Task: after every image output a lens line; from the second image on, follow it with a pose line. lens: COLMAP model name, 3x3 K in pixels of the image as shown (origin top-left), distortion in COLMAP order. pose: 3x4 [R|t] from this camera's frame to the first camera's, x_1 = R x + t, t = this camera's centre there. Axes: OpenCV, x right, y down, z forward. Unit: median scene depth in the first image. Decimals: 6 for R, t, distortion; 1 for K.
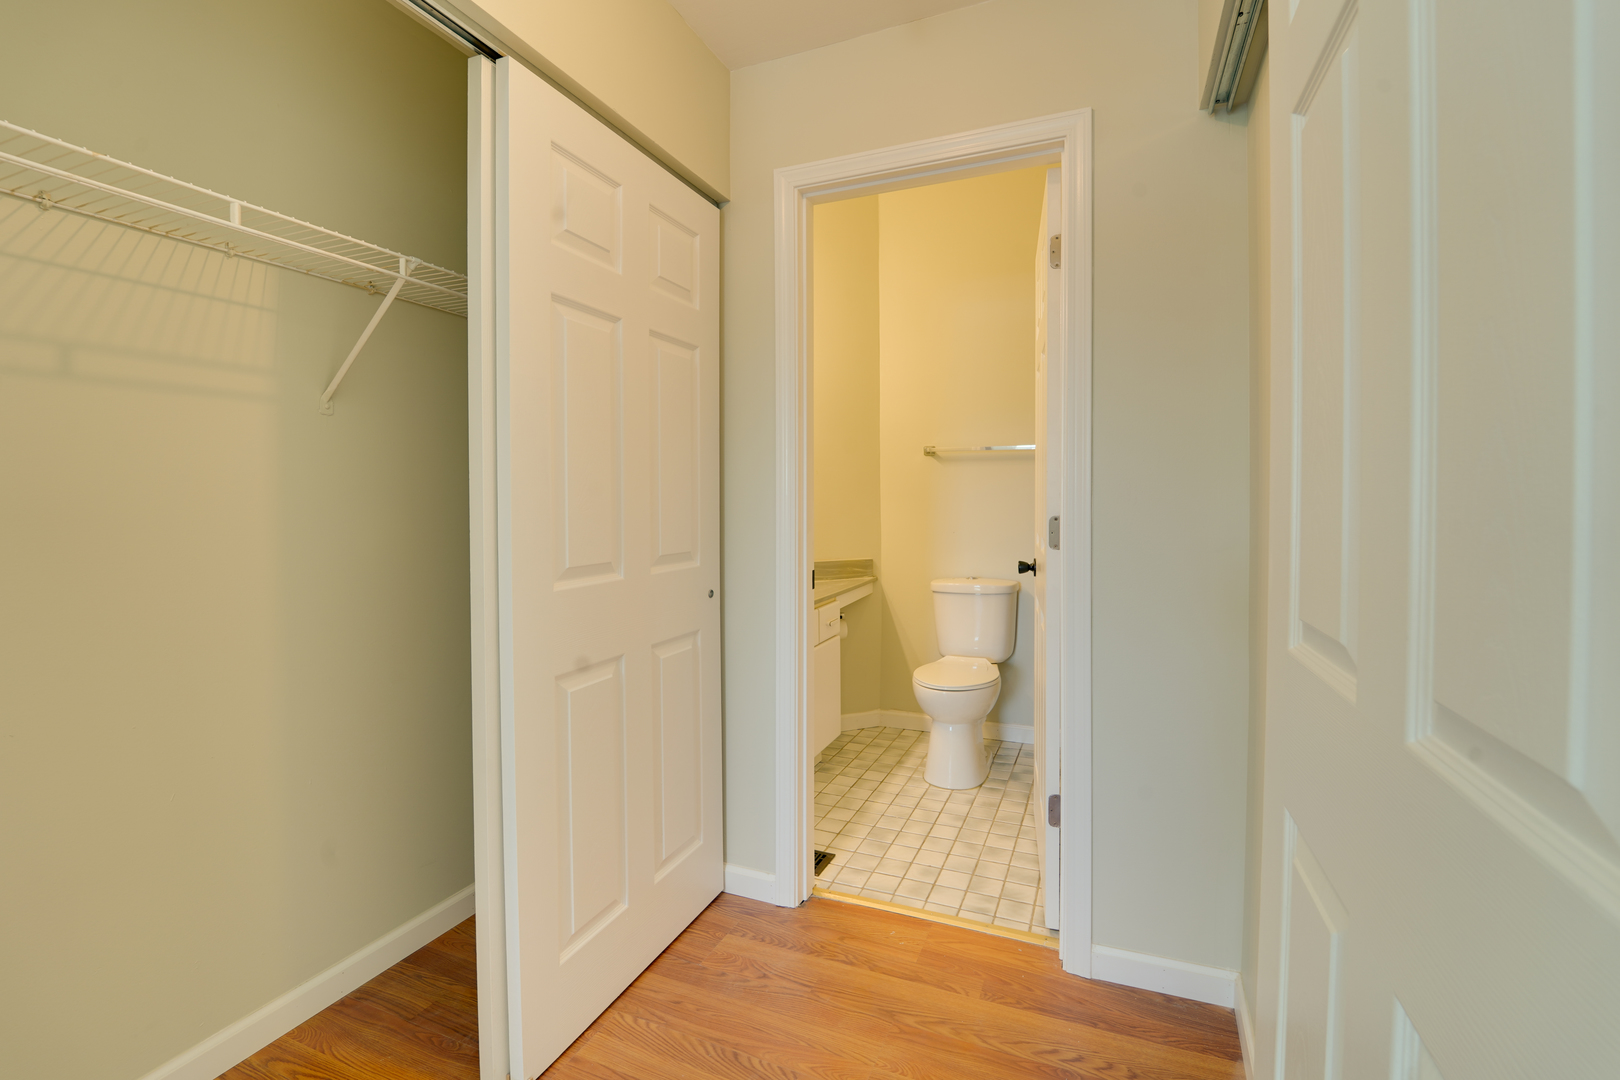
lens RADIAL K [[684.8, 0, 808.7], [0, 684.8, 526.1], [0, 0, 1]] dist [-0.004485, -0.000232]
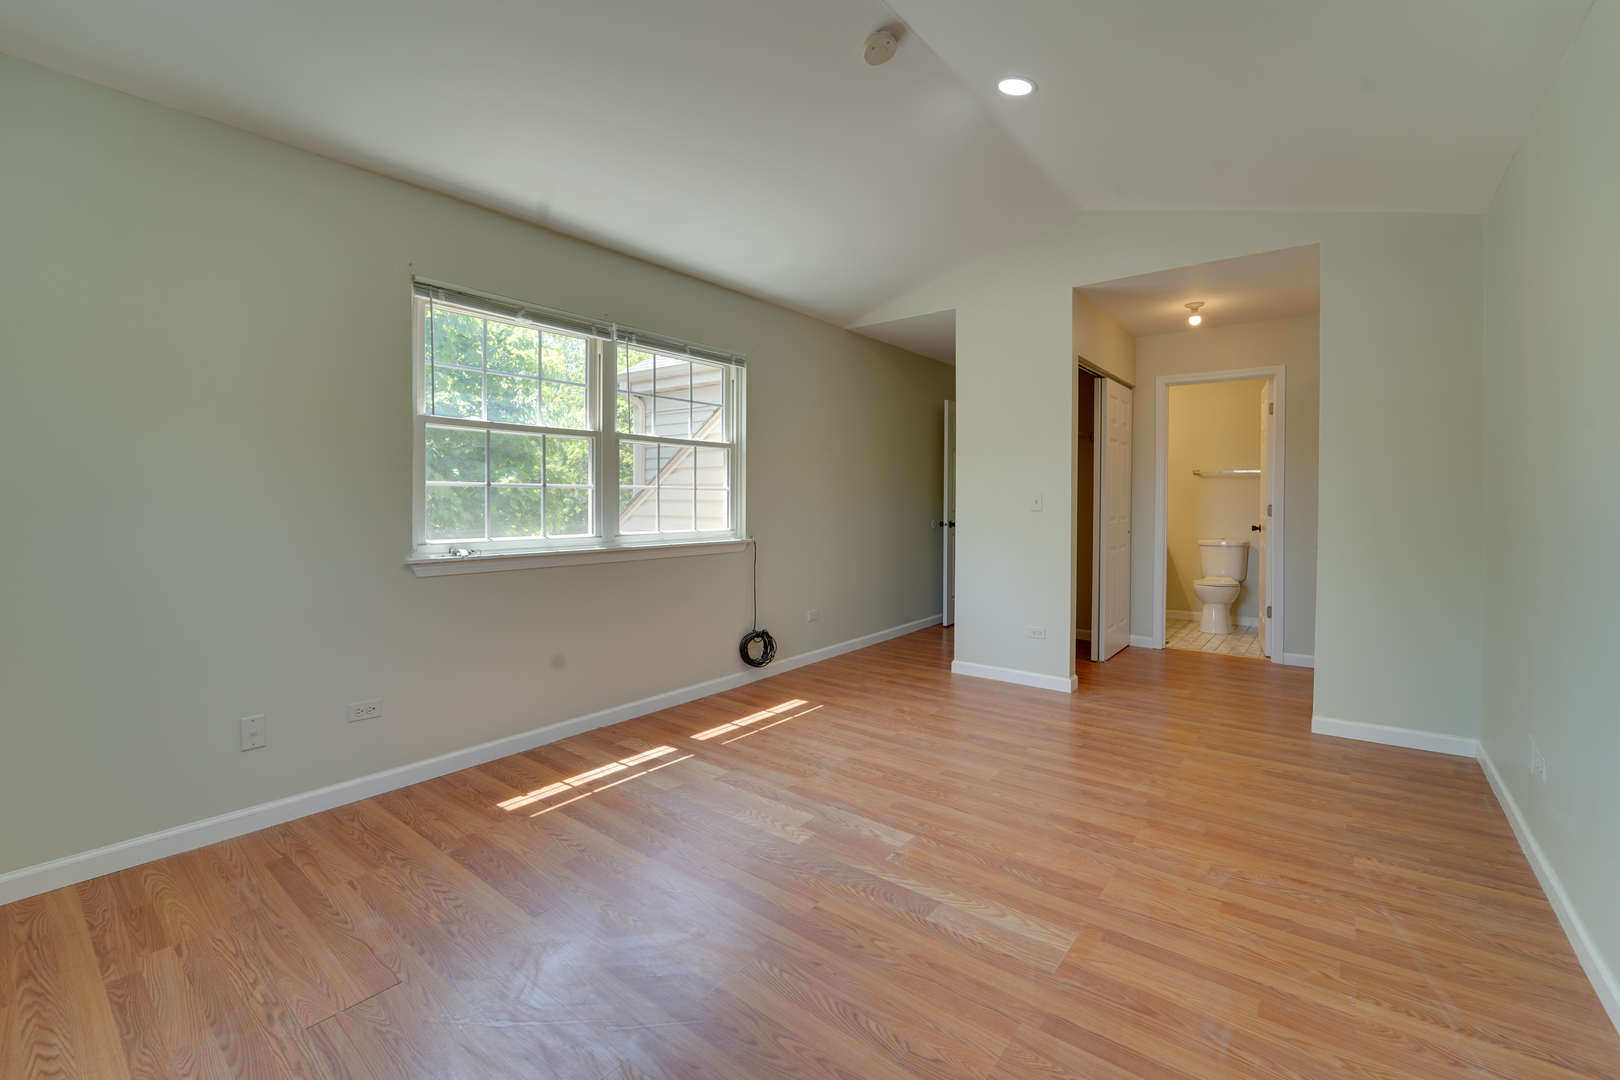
lens RADIAL K [[684.8, 0, 816.7], [0, 684.8, 533.0], [0, 0, 1]] dist [-0.004485, -0.000232]
pose [[0.971308, 0.005180, -0.237769, -0.501609], [-0.004086, 0.999979, 0.005093, 0.067385], [0.237791, -0.003976, 0.971308, -1.392091]]
